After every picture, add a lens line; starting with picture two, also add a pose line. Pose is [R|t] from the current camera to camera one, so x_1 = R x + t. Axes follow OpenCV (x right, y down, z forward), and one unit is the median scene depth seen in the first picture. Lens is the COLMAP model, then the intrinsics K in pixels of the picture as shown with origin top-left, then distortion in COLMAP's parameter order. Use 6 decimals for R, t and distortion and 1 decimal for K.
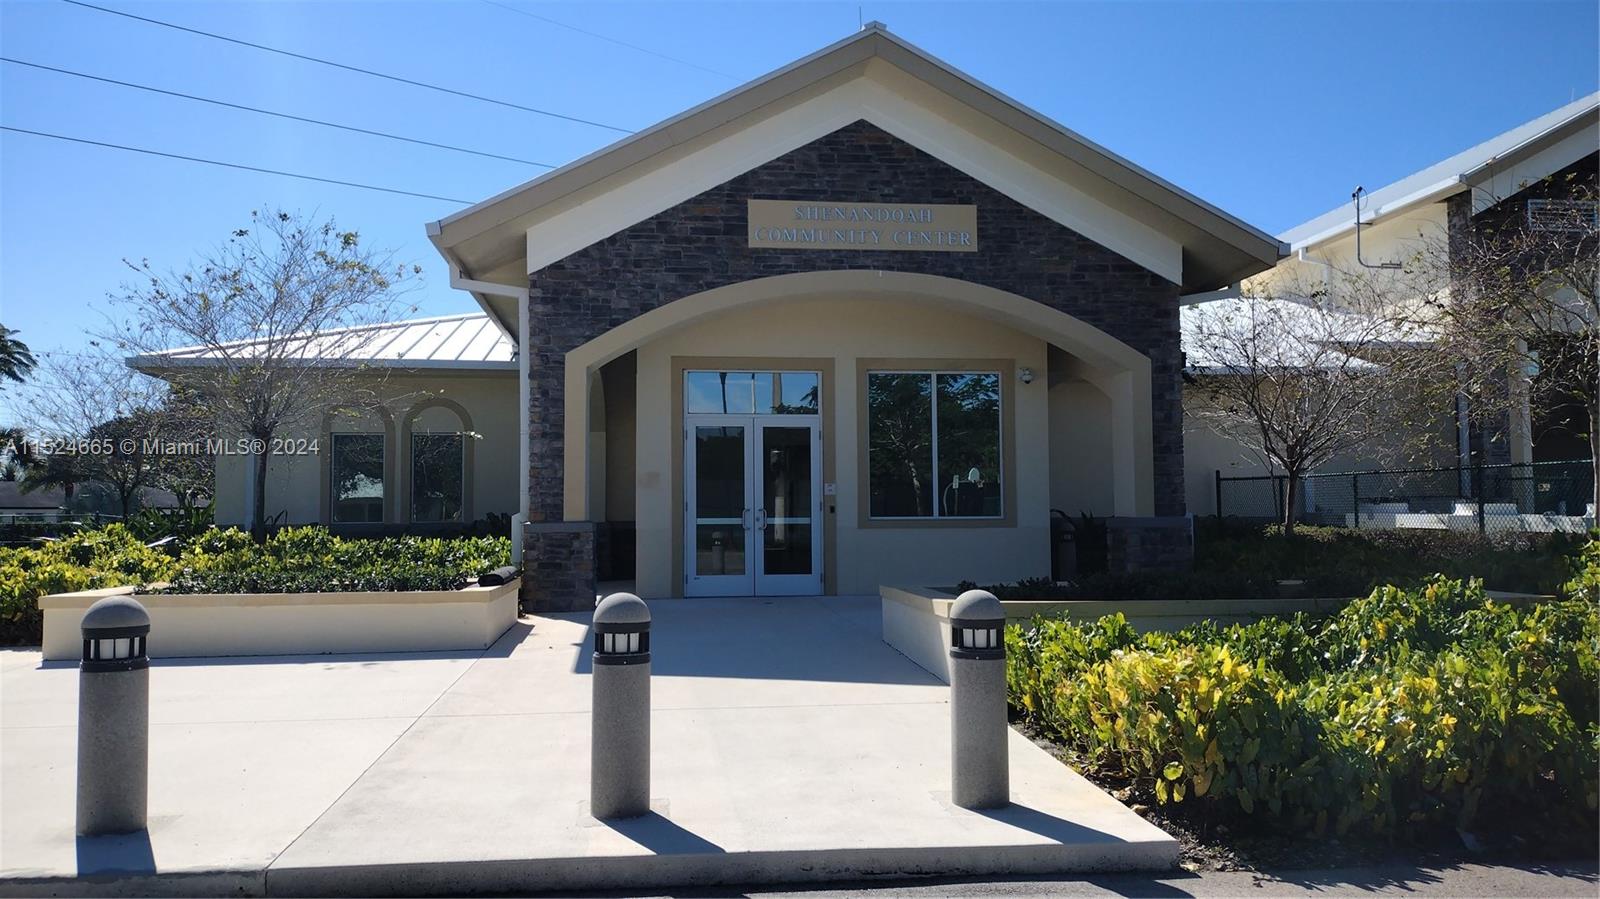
lens RADIAL K [[1170.5, 0, 796.8], [0, 1170.5, 451.1], [0, 0, 1]] dist [0.029675, 0.000555]
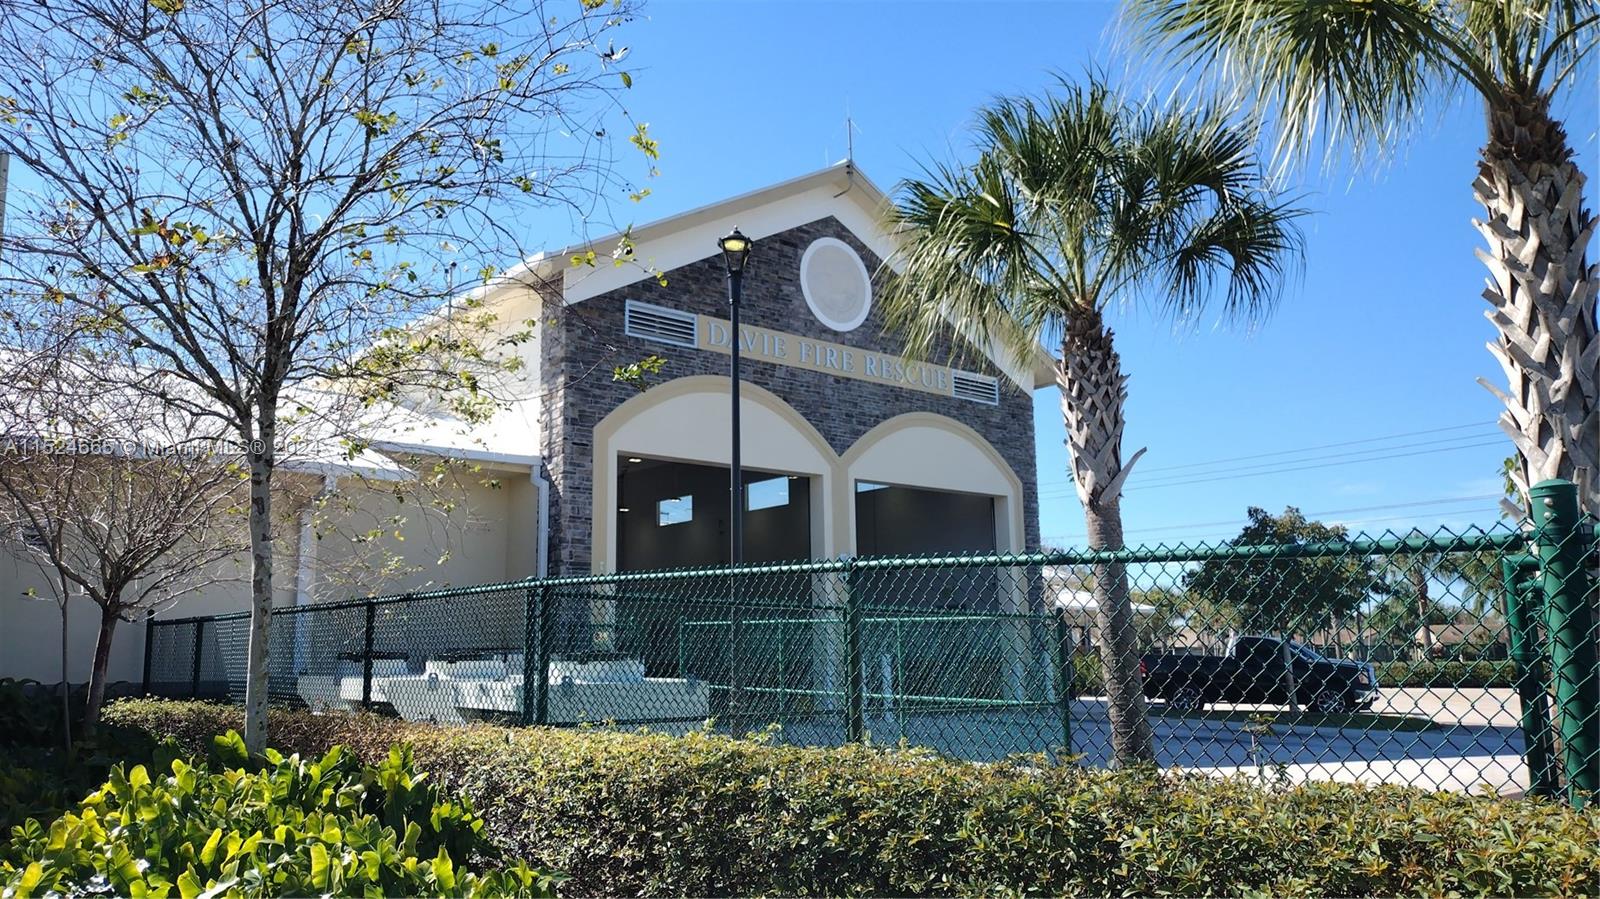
lens RADIAL K [[1170.5, 0, 798.6], [0, 1170.5, 447.6], [0, 0, 1]] dist [0.029675, 0.000555]
pose [[0.771239, 0.073896, 0.632242, 0.323203], [-0.022626, 0.995794, -0.088788, -0.059231], [-0.636144, 0.054172, 0.769666, 0.470124]]
